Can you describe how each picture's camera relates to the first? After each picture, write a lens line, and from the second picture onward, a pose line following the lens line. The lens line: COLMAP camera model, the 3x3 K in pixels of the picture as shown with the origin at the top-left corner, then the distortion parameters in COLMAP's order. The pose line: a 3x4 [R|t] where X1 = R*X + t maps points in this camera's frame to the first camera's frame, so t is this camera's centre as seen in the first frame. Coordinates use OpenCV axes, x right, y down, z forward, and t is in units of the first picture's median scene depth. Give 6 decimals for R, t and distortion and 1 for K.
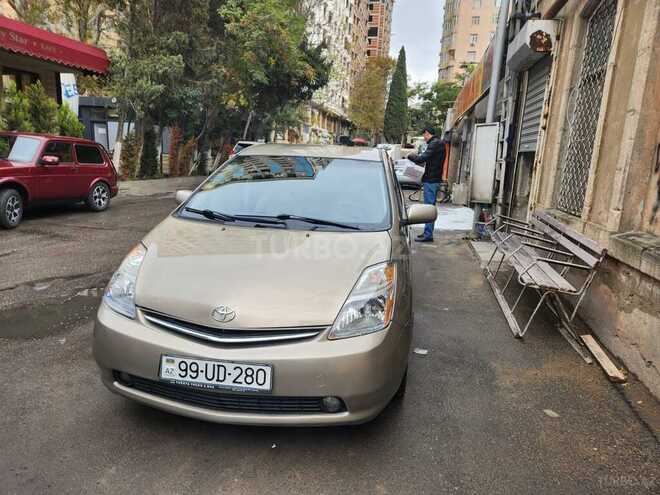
lens RADIAL K [[441.1, 0, 324.9], [0, 441.1, 251.0], [0, 0, 1]] dist [0.075125, -0.063515]
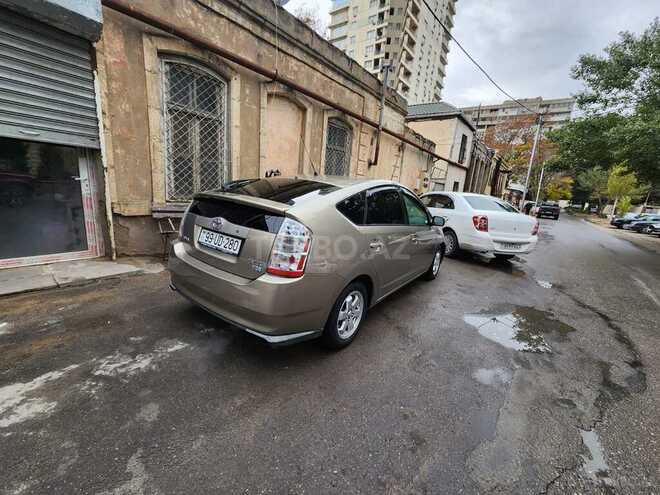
lens RADIAL K [[270.4, 0, 335.2], [0, 270.4, 247.1], [0, 0, 1]] dist [0.002380, -0.000657]
pose [[-0.898775, -0.210882, 0.384359, -0.240453], [-0.032614, 0.906445, 0.421064, -0.293459], [-0.437195, 0.365906, -0.821568, 1.328353]]
